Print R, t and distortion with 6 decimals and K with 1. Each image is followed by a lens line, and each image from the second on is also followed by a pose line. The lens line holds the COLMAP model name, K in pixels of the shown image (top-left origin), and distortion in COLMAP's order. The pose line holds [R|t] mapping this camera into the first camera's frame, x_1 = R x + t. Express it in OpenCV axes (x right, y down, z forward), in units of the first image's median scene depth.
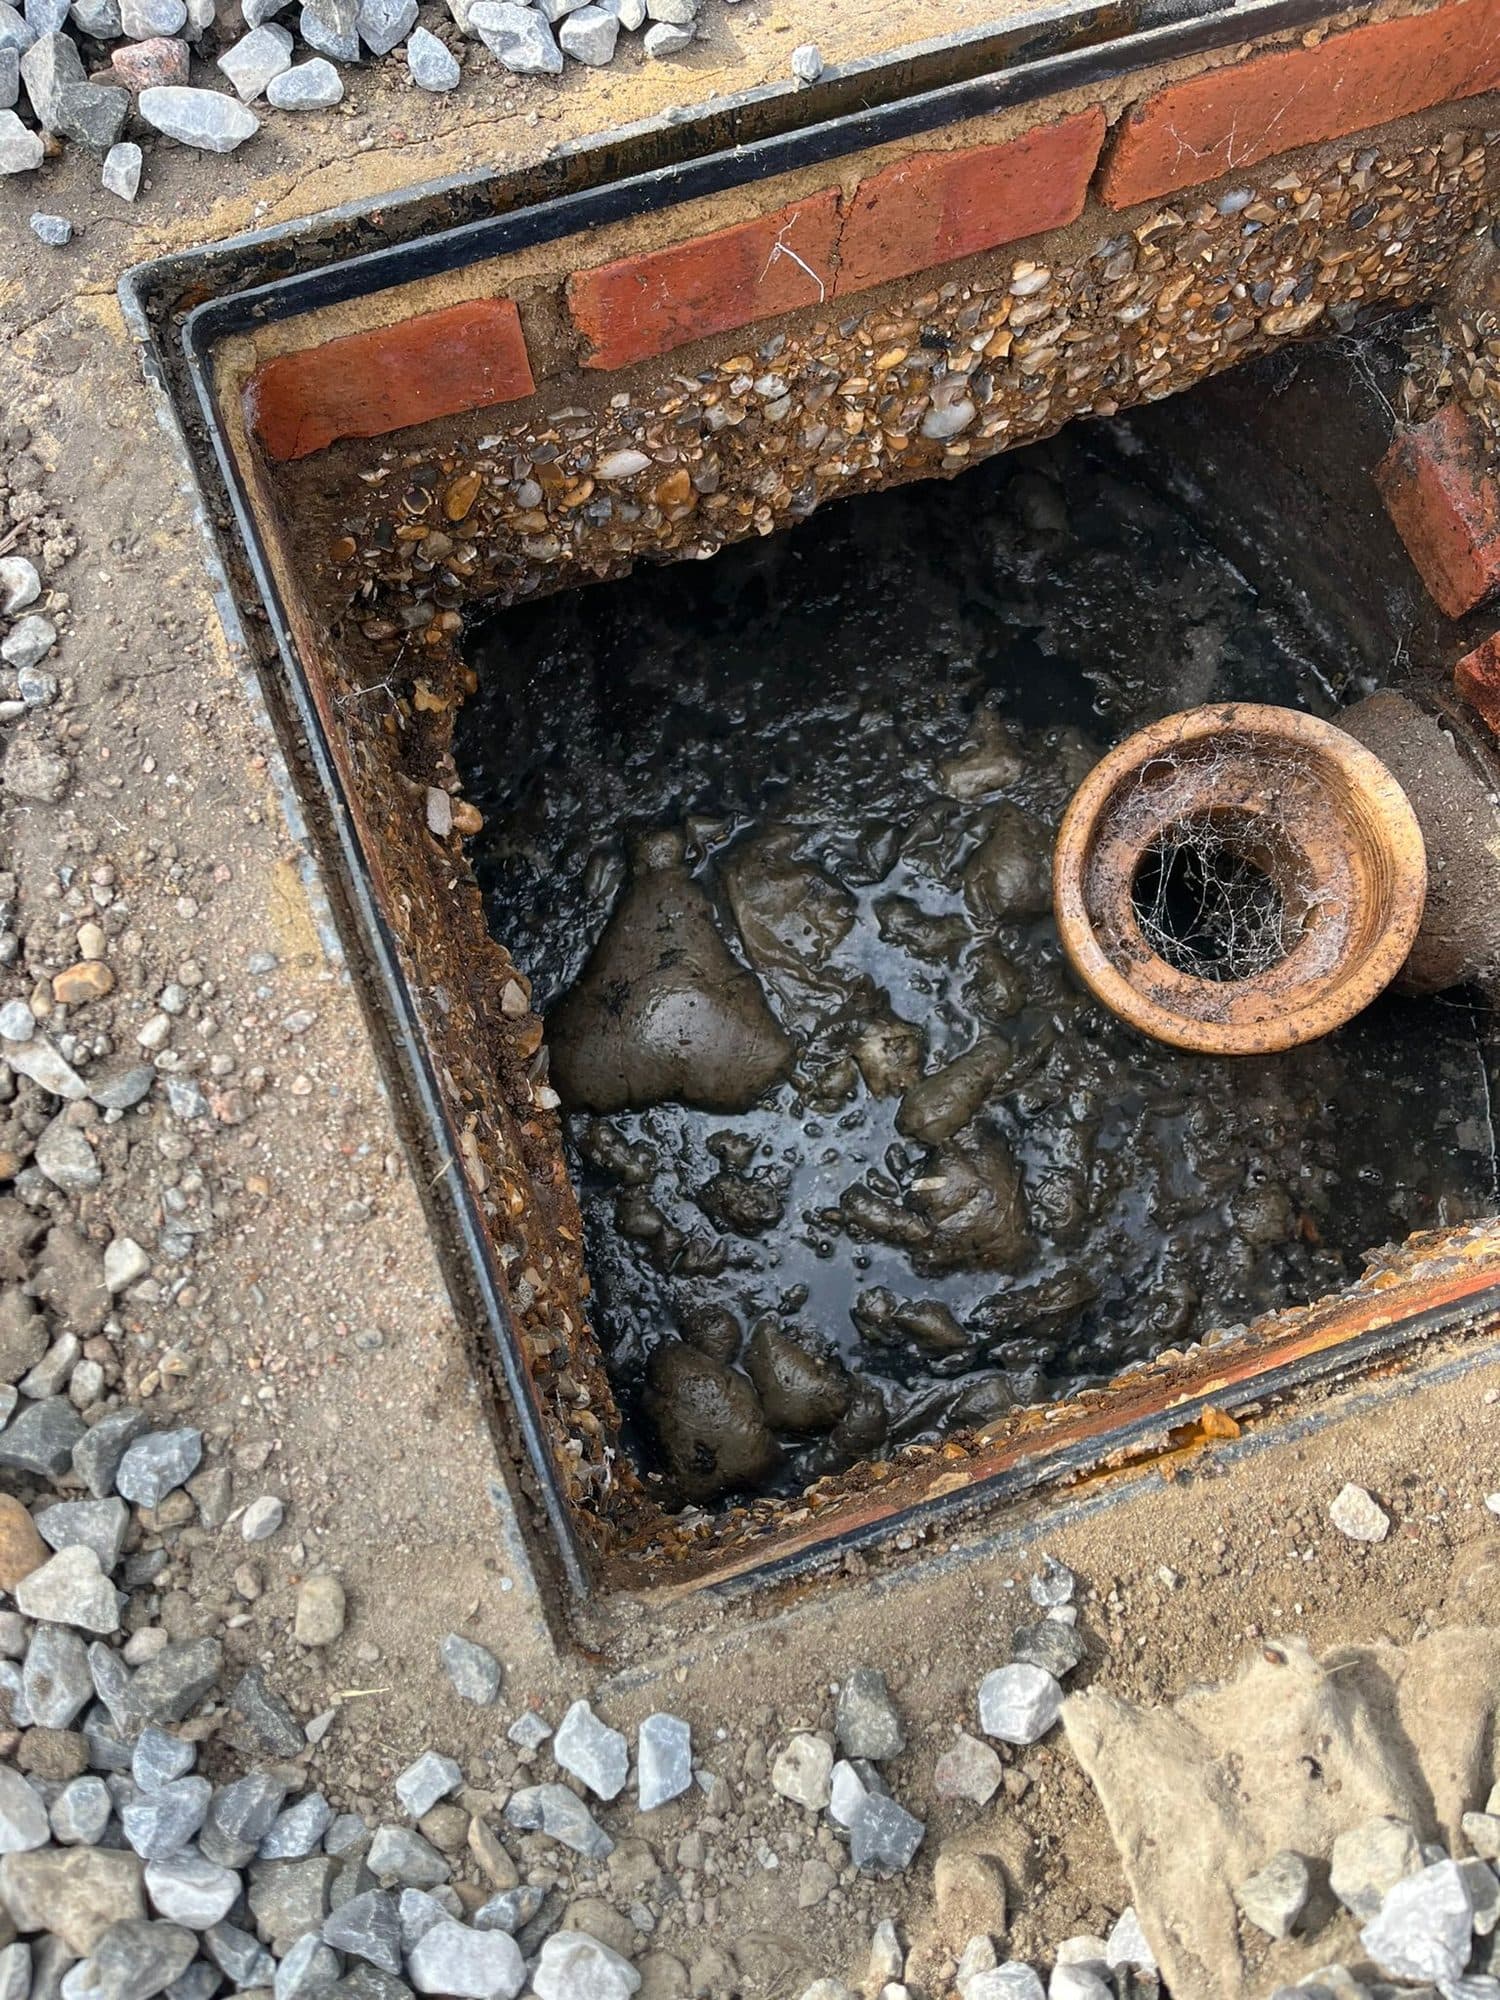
lens RADIAL K [[1528.6, 0, 757.2], [0, 1528.6, 1003.5], [0, 0, 1]] dist [0.042194, -0.091982]
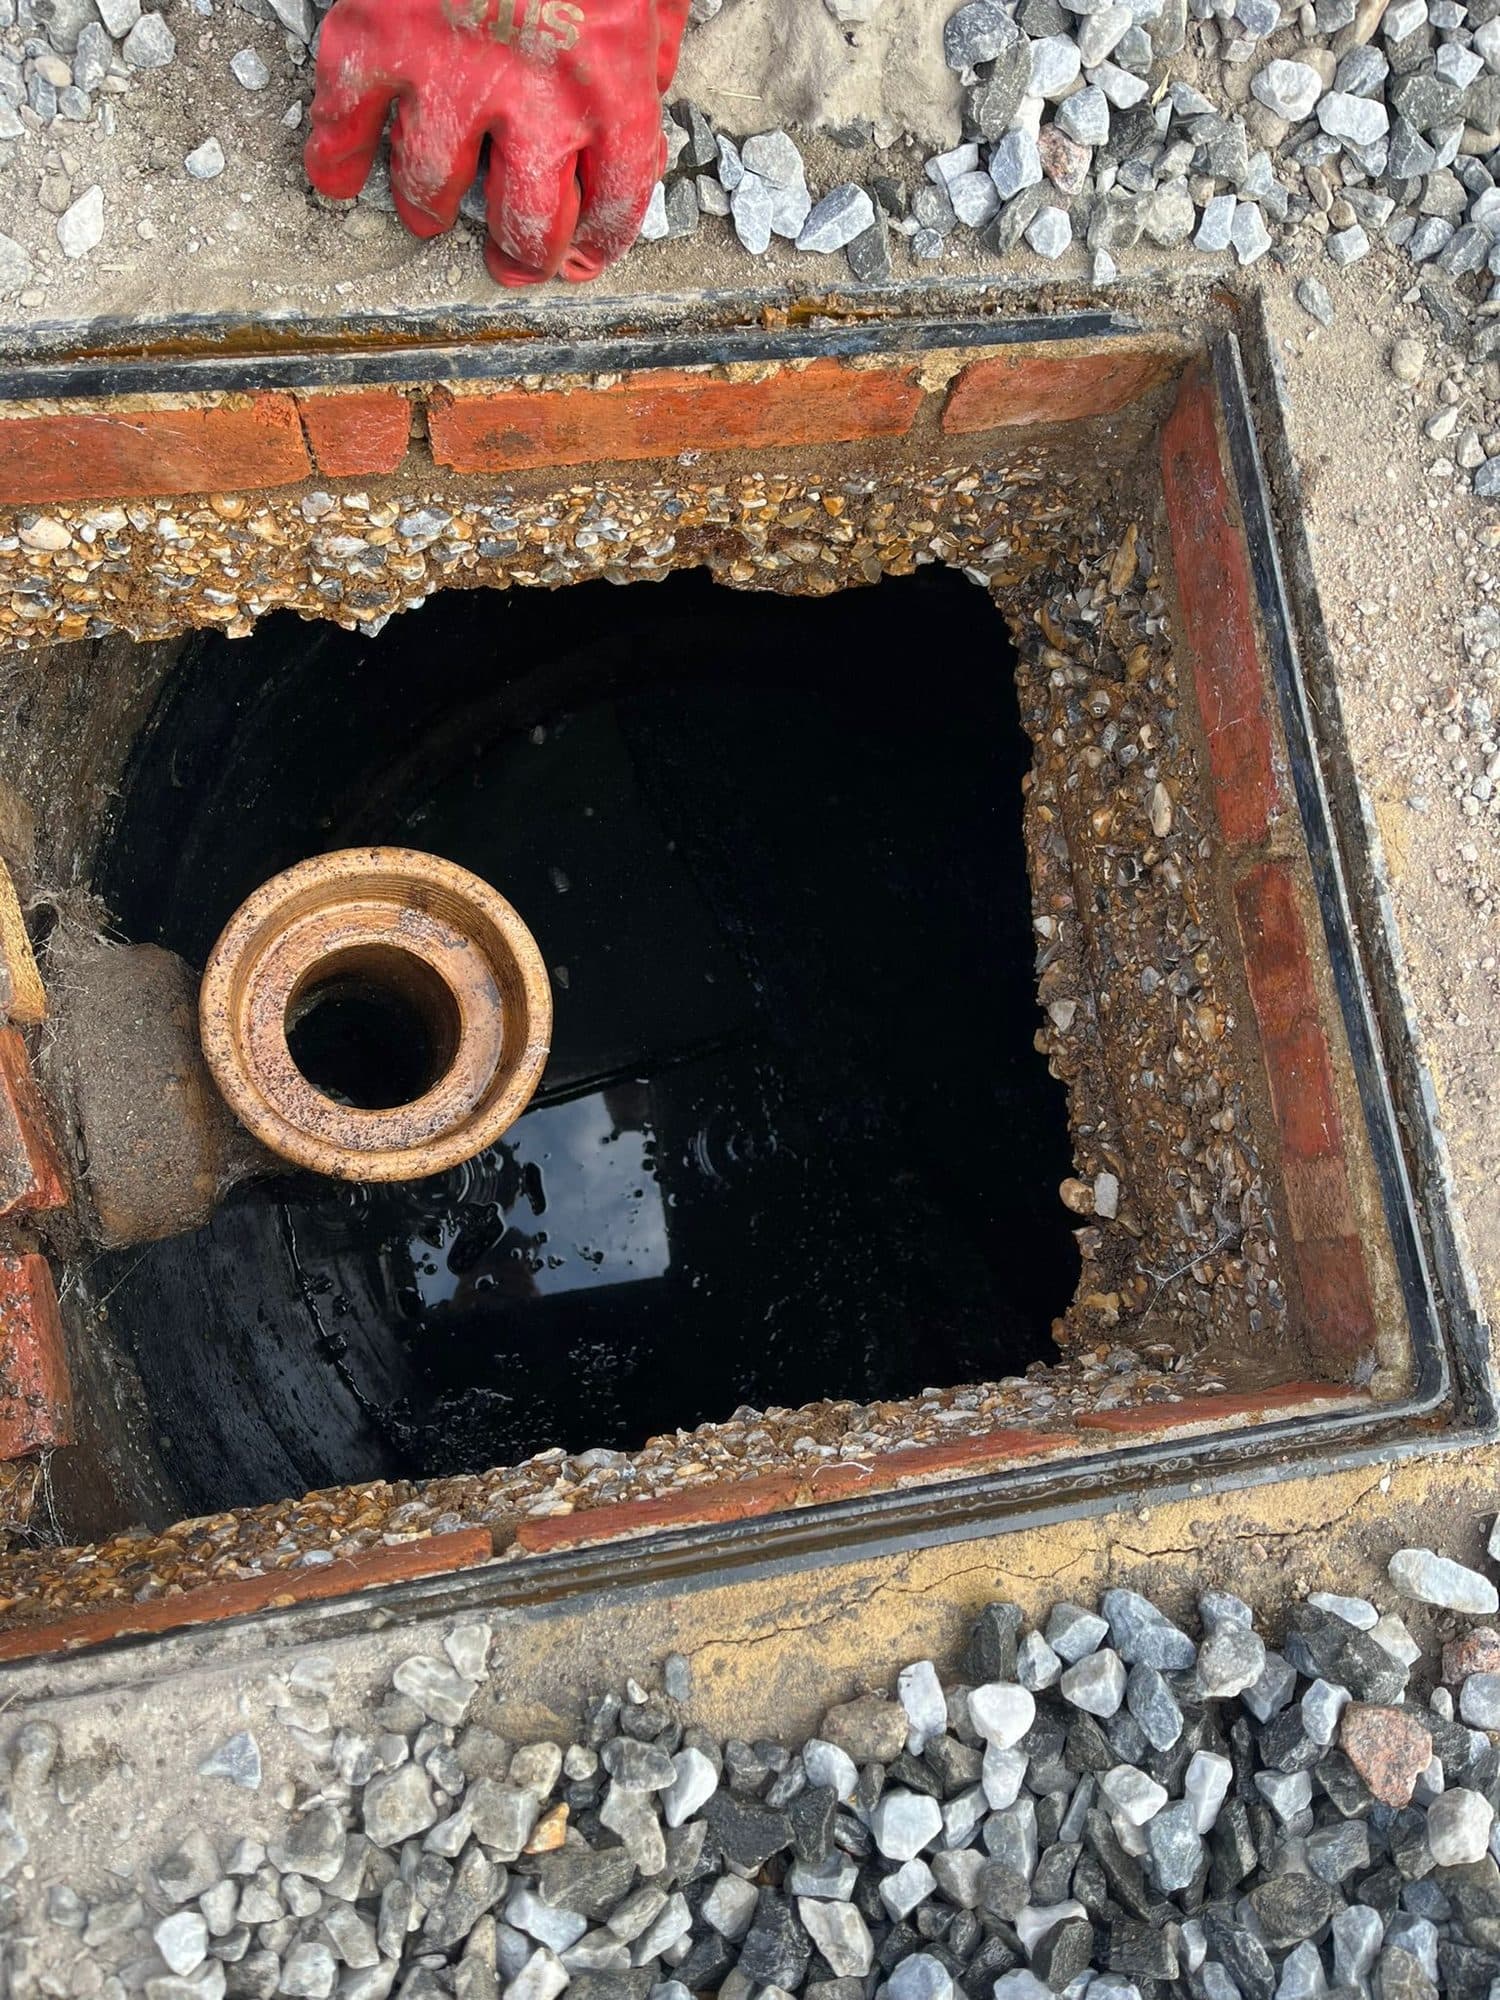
lens RADIAL K [[1530.3, 0, 750.0], [0, 1530.3, 1000.0], [0, 0, 1]] dist [0.042635, -0.093365]
pose [[-0.967291, -0.219398, -0.127327, 0.327231], [0.156079, -0.910440, 0.383064, -0.714792], [-0.199967, 0.350662, 0.914904, -0.006584]]
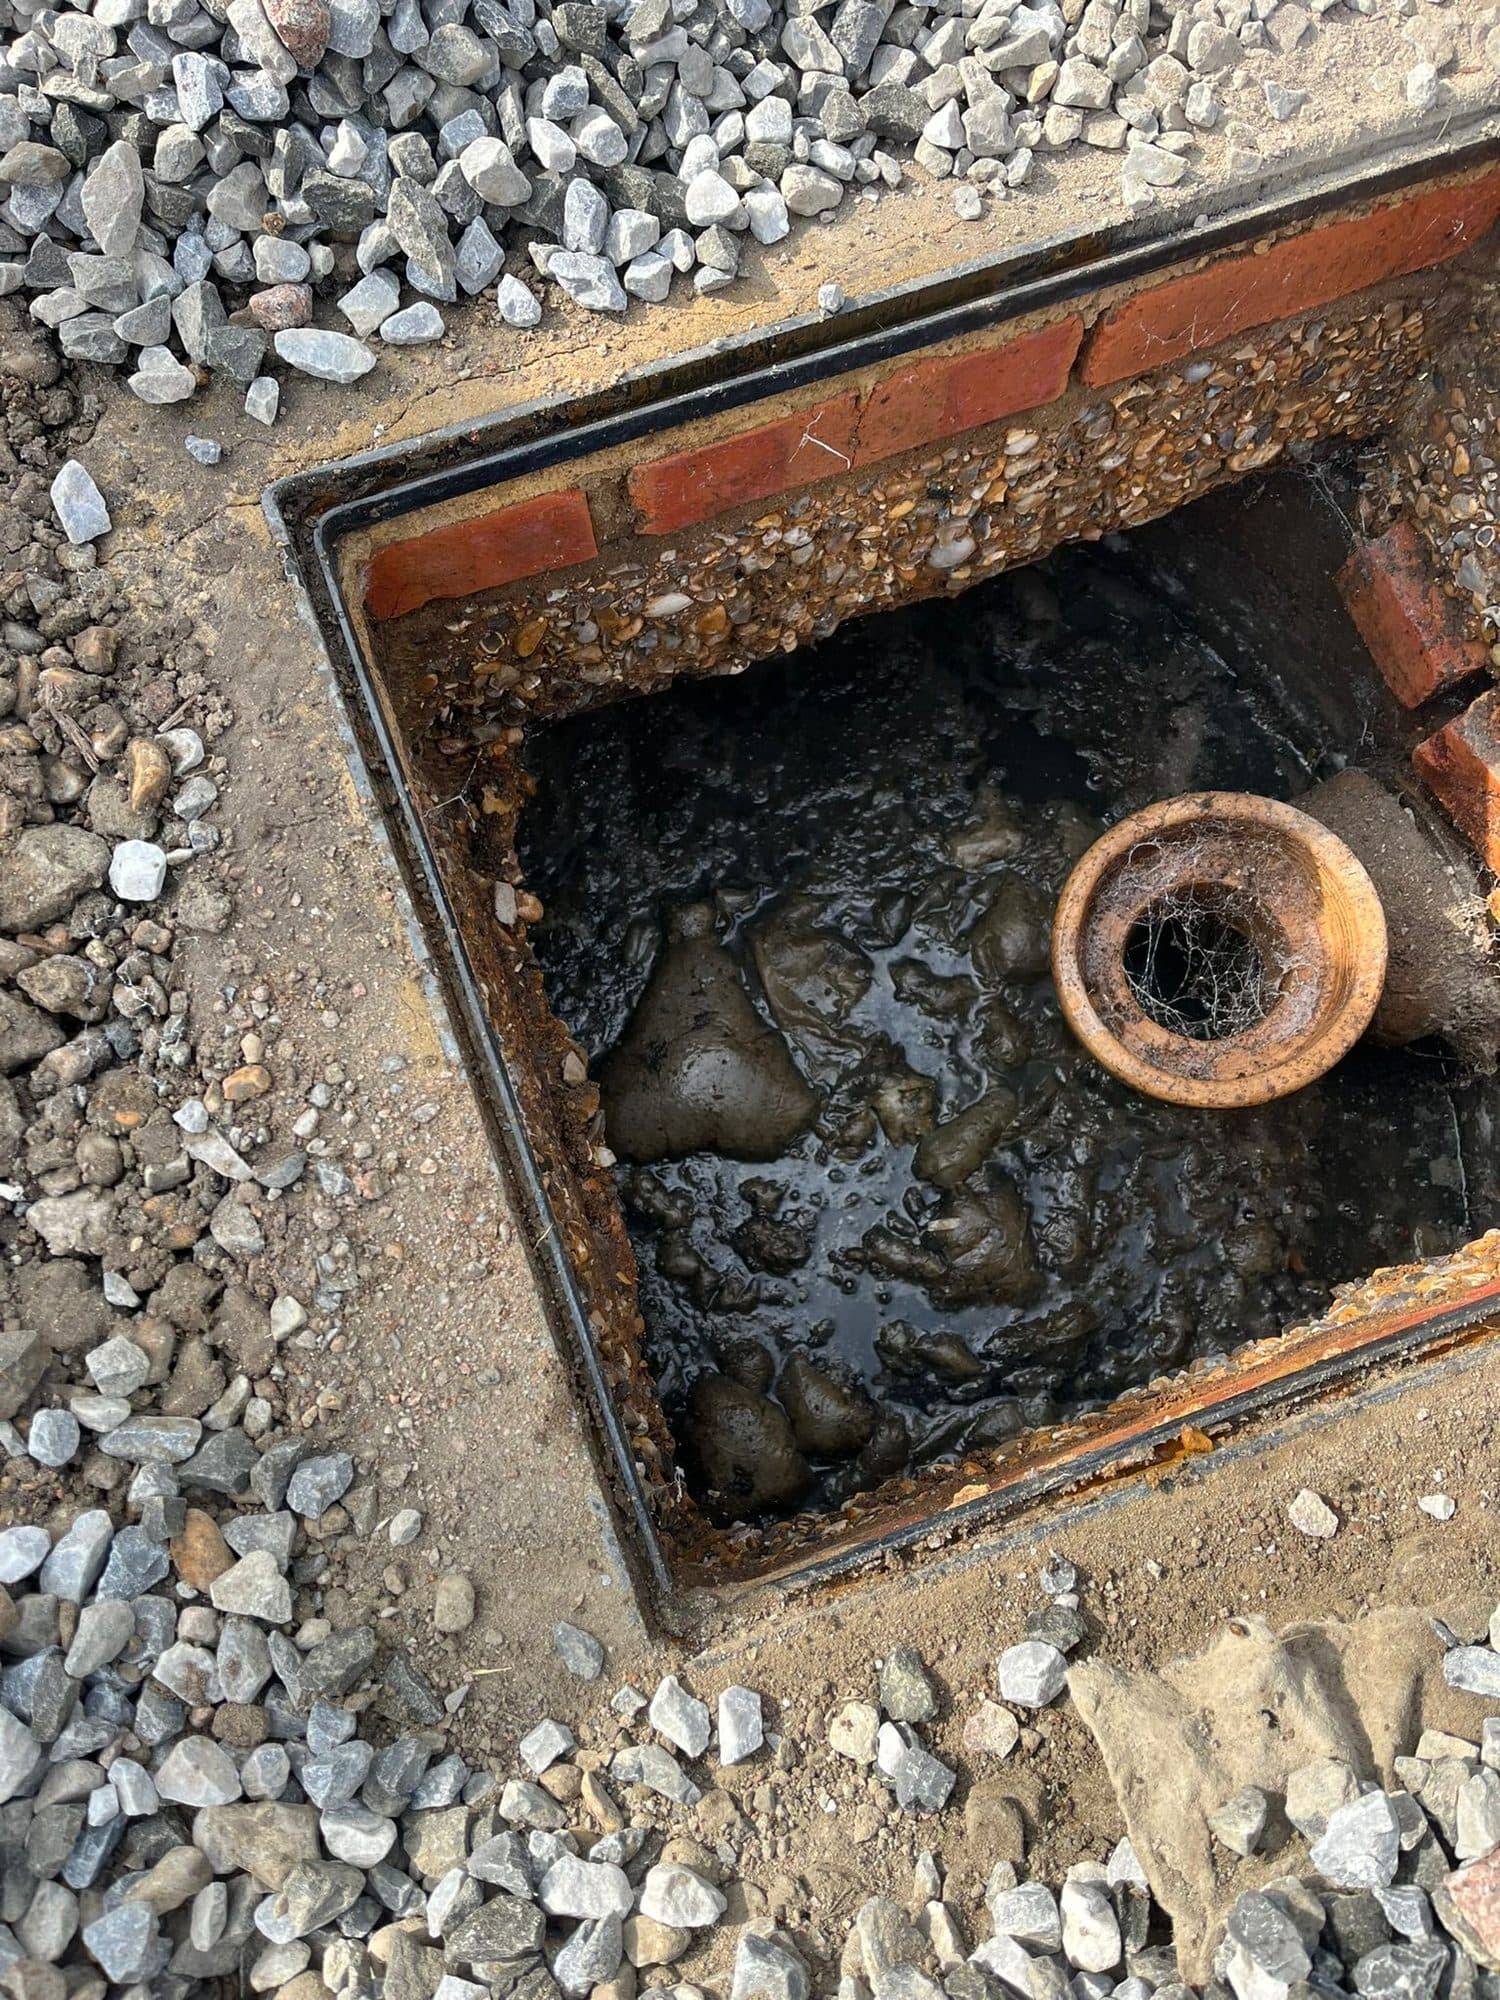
lens RADIAL K [[1532.2, 0, 753.7], [0, 1532.2, 988.1], [0, 0, 1]] dist [0.034189, -0.065759]
pose [[0.999894, -0.013301, -0.005862, -0.029593], [0.013143, 0.999571, -0.026167, -0.048209], [0.006208, 0.026087, 0.999640, -0.195754]]
